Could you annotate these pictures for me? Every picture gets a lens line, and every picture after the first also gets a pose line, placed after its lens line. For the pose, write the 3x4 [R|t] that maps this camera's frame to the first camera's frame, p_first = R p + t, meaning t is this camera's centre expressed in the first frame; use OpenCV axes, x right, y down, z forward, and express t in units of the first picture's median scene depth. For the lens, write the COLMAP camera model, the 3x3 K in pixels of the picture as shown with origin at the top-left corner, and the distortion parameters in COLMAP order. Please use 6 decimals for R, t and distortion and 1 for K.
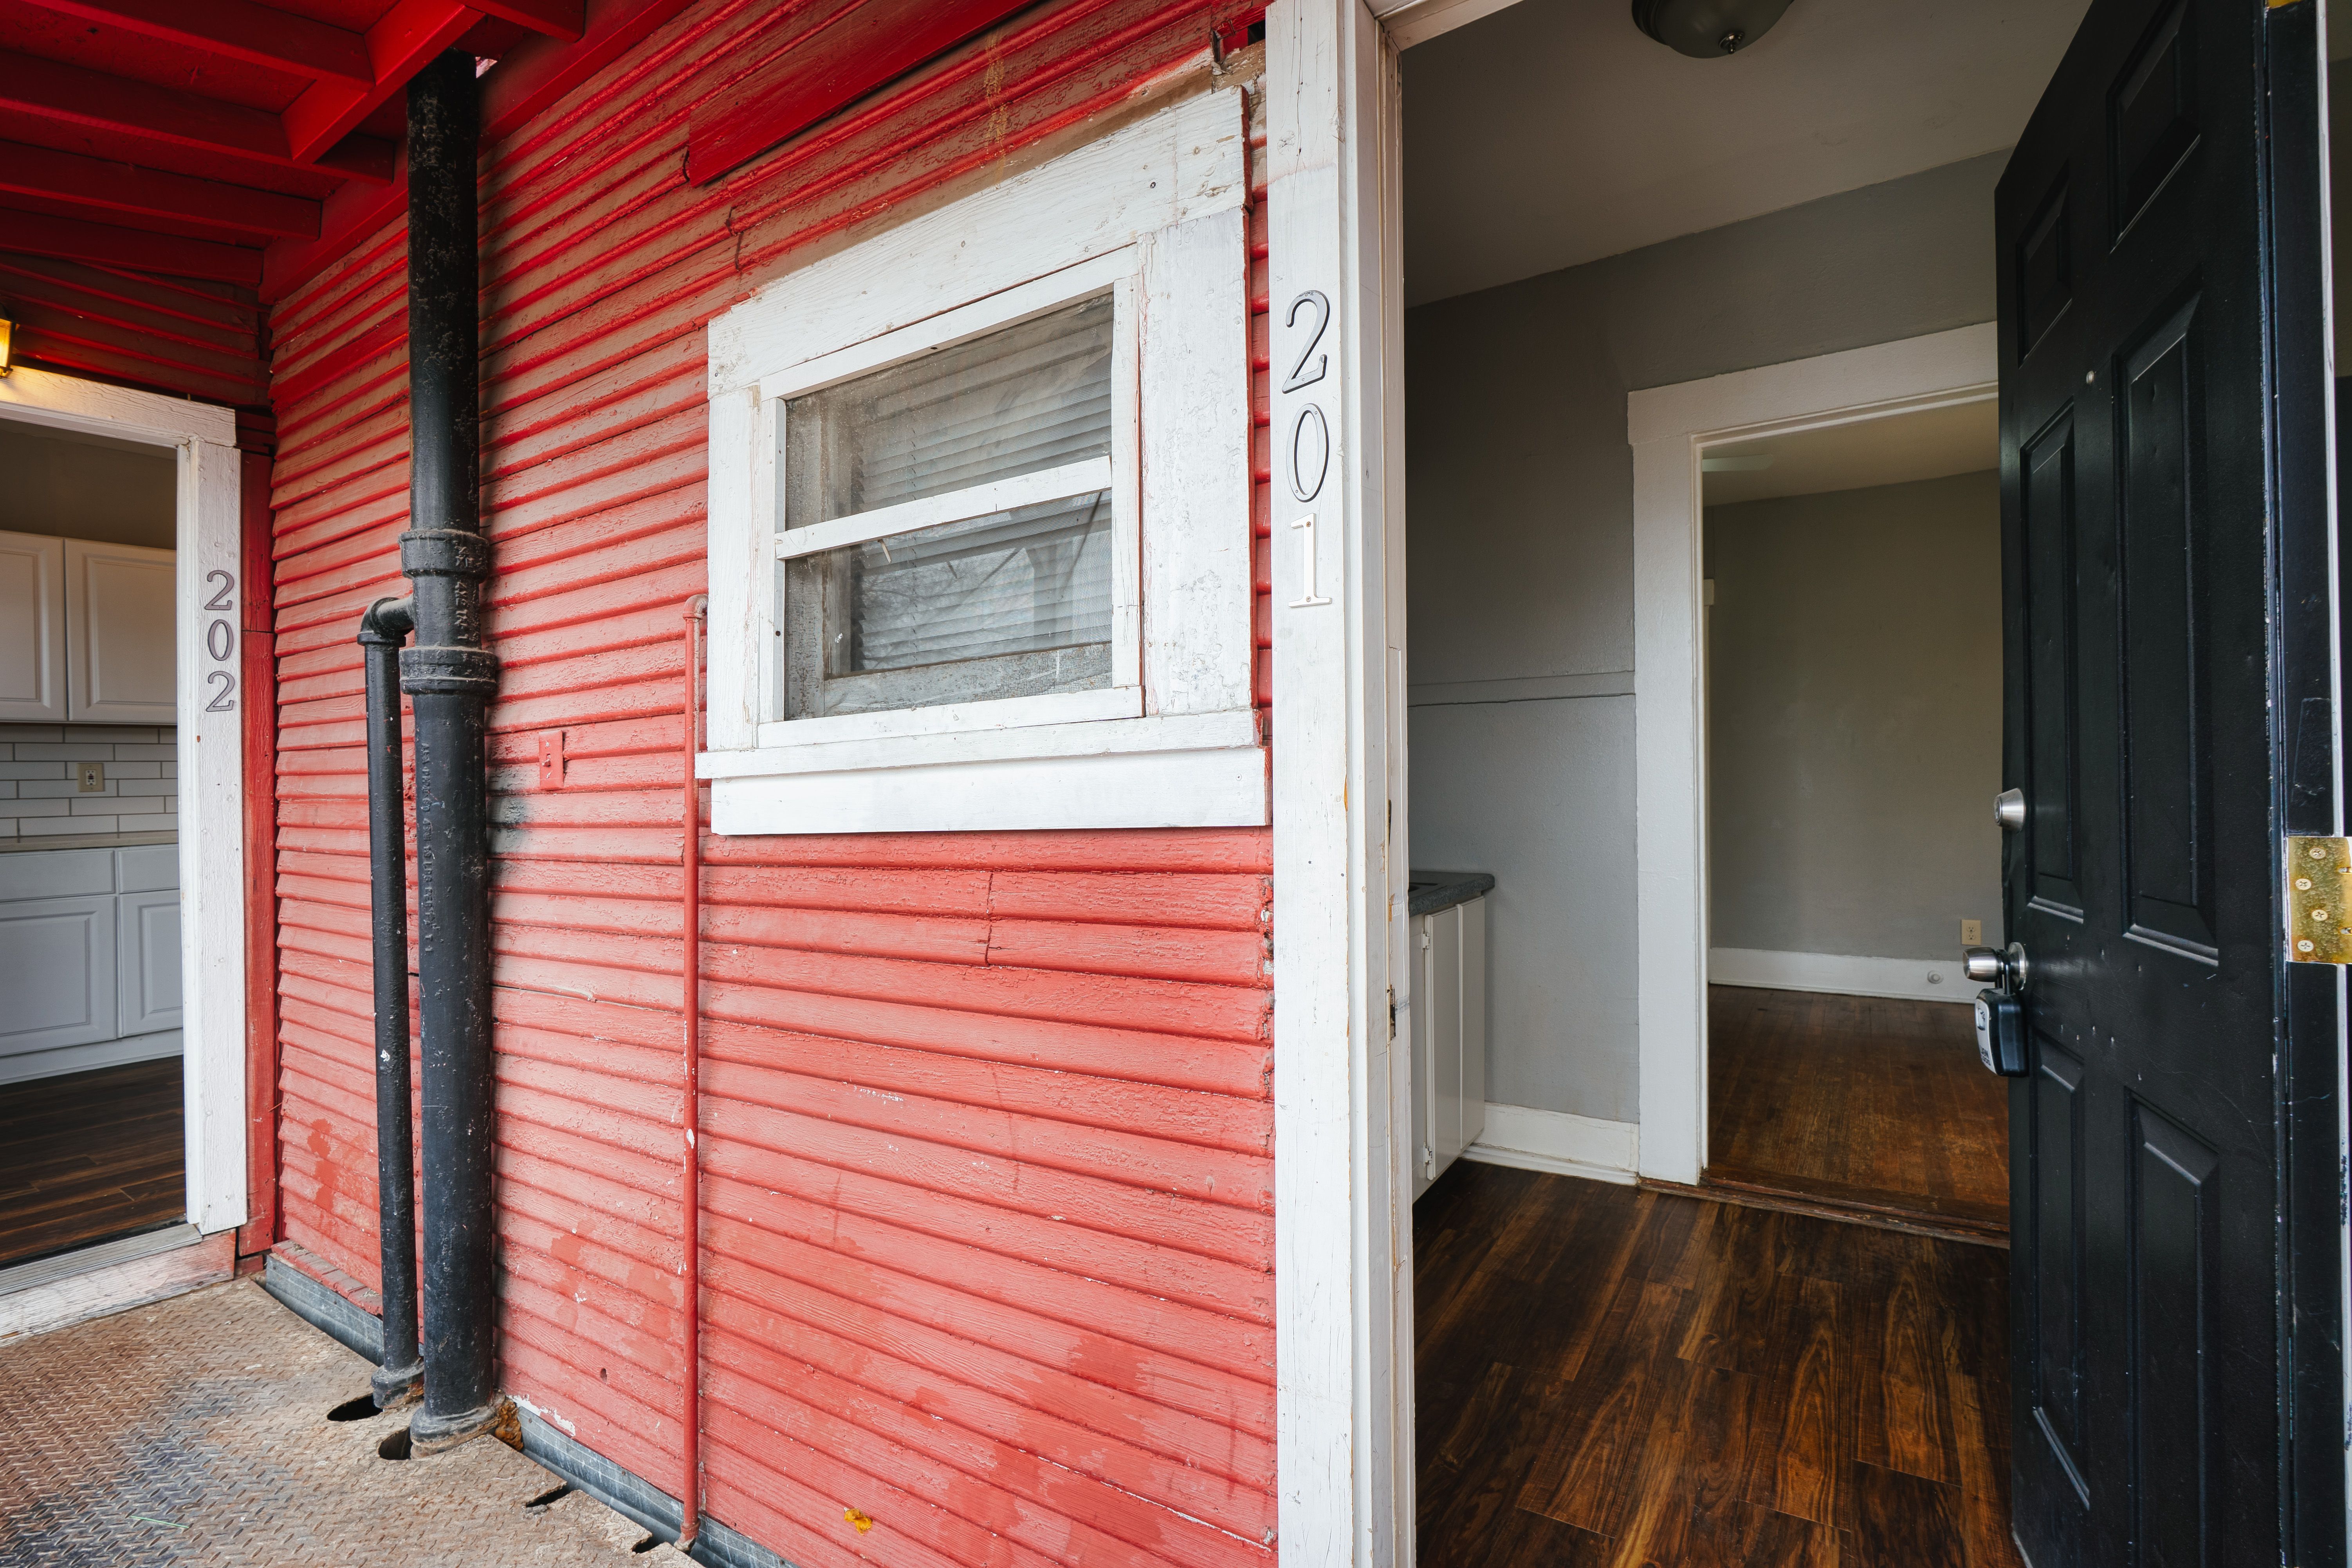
lens RADIAL K [[1060.5, 0, 1178.7], [0, 1060.5, 780.1], [0, 0, 1]] dist [-0.004067, -0.000315]
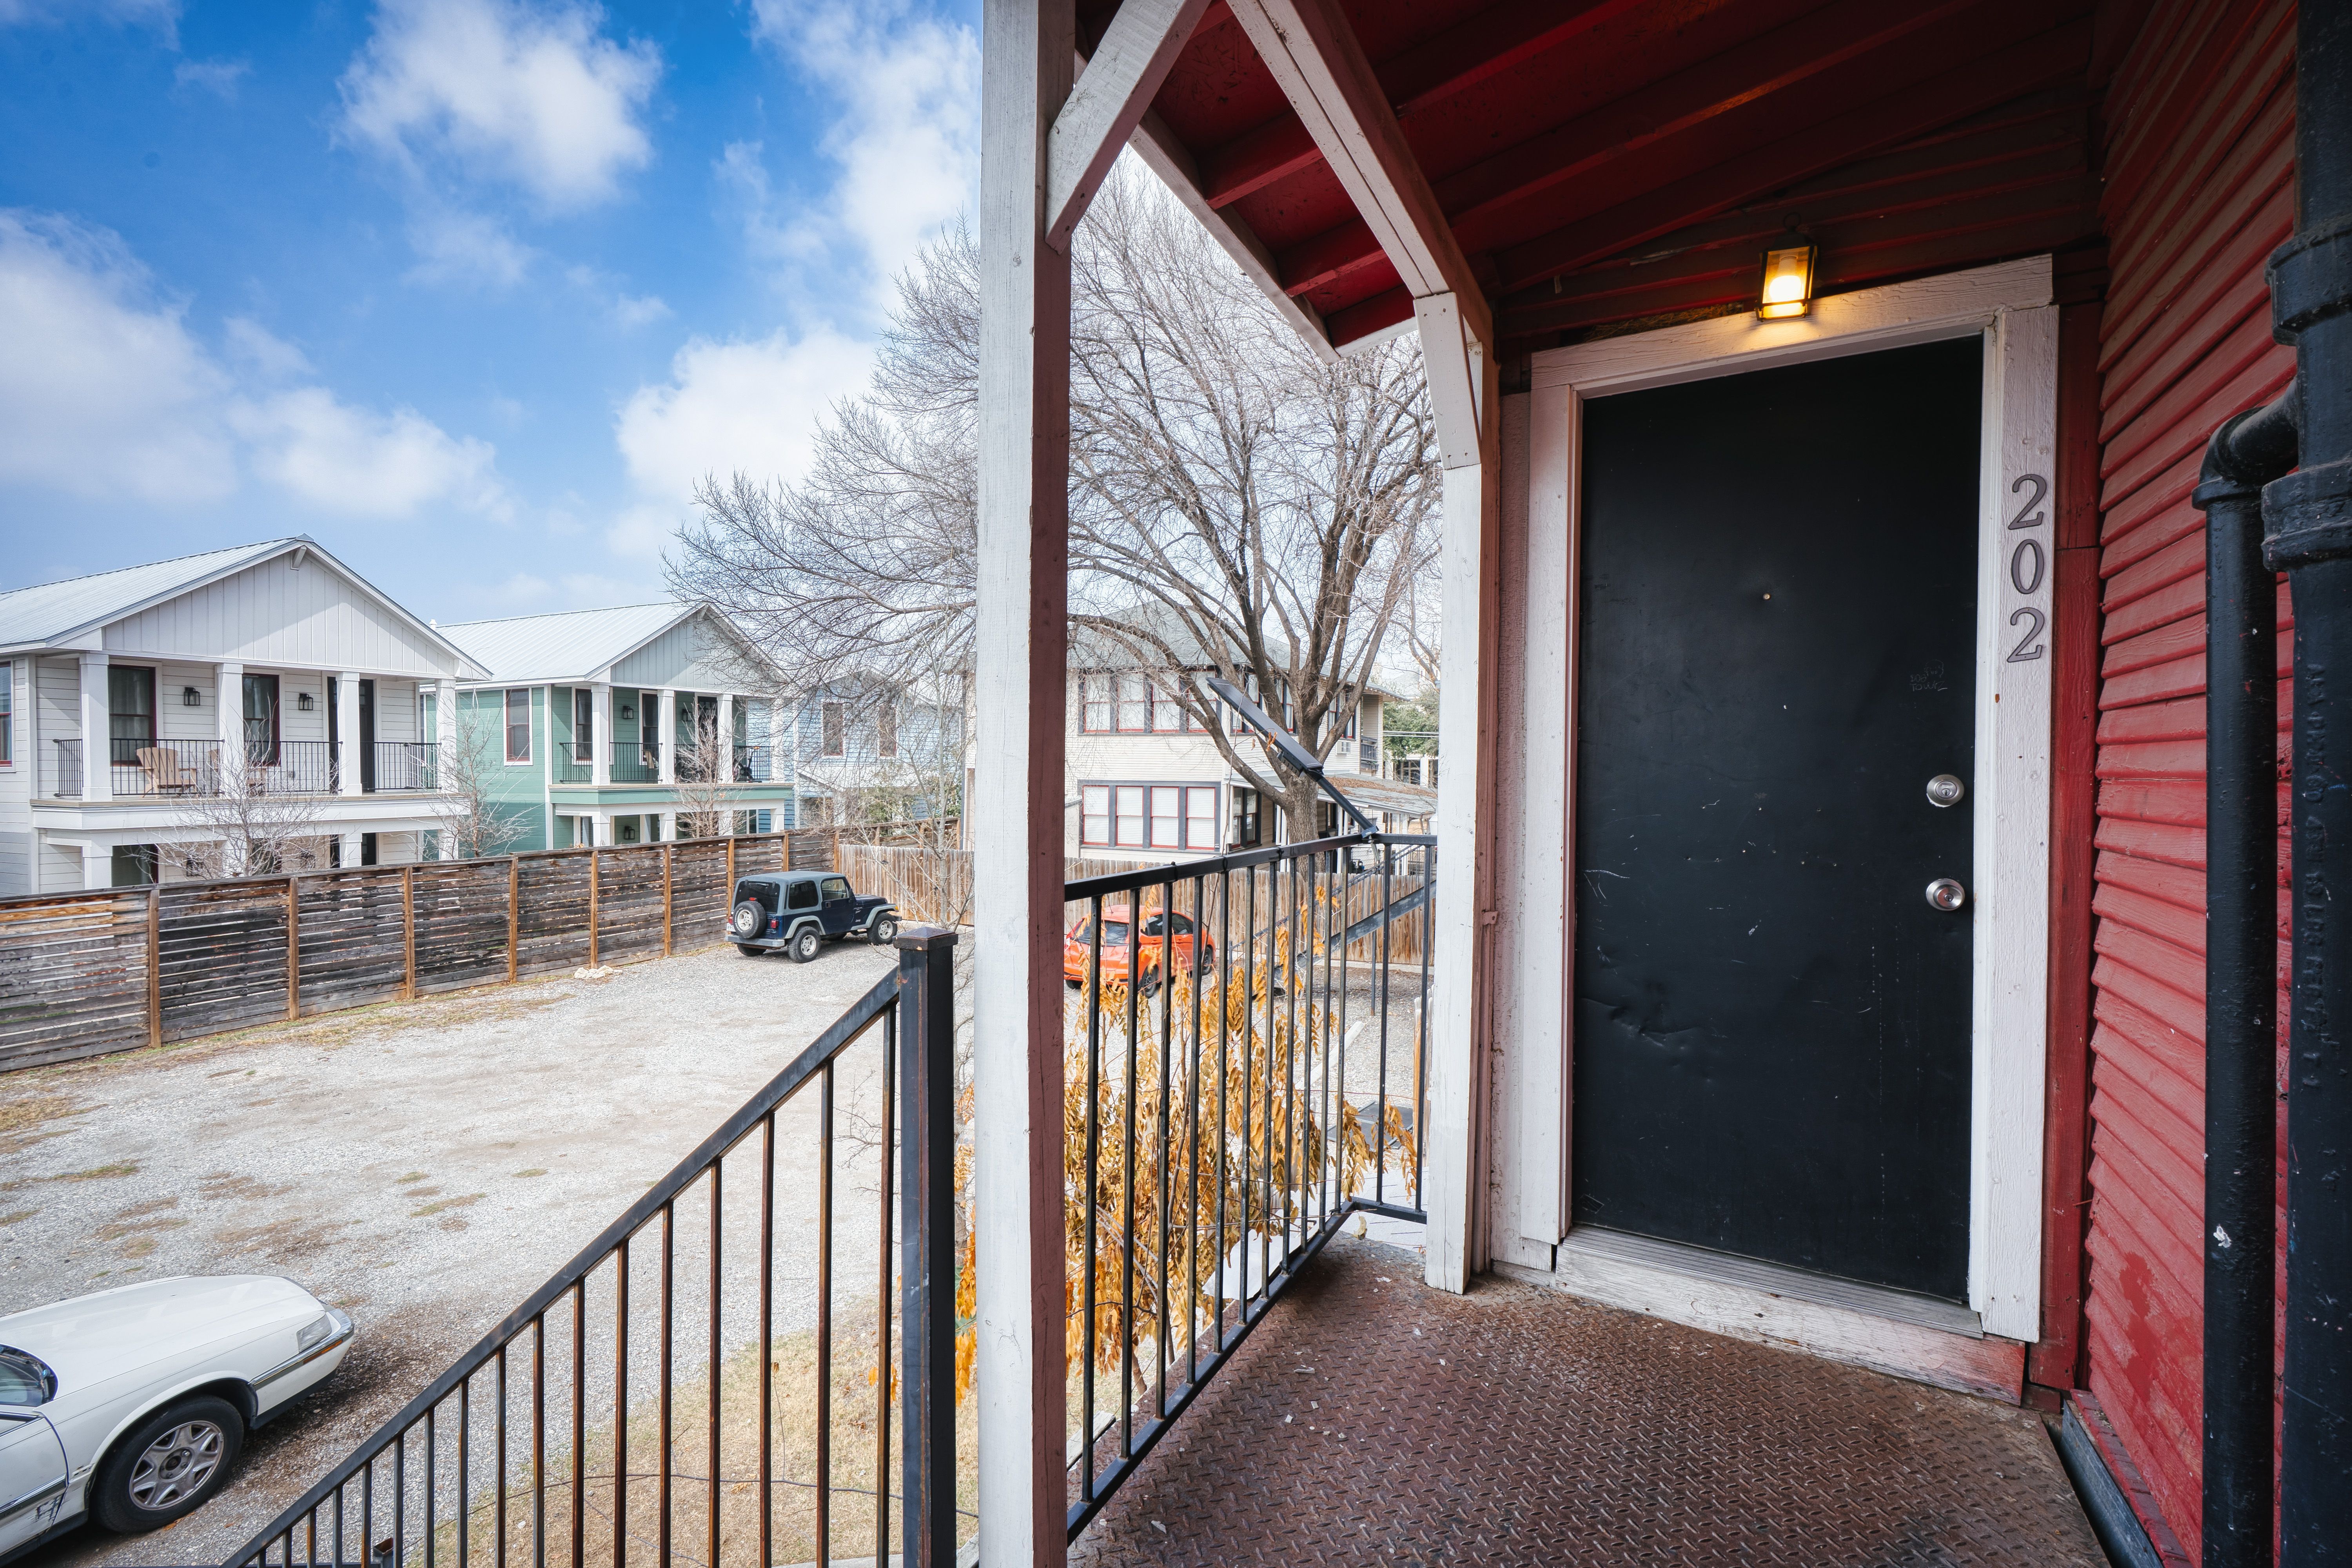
lens RADIAL K [[1060.4, 0, 1178.7], [0, 1060.4, 780.1], [0, 0, 1]] dist [-0.004067, -0.000315]
pose [[0.094893, 0.021118, -0.995263, -0.204623], [-0.009349, 0.999750, 0.020322, 0.010818], [0.995444, 0.007376, 0.095067, 0.320209]]
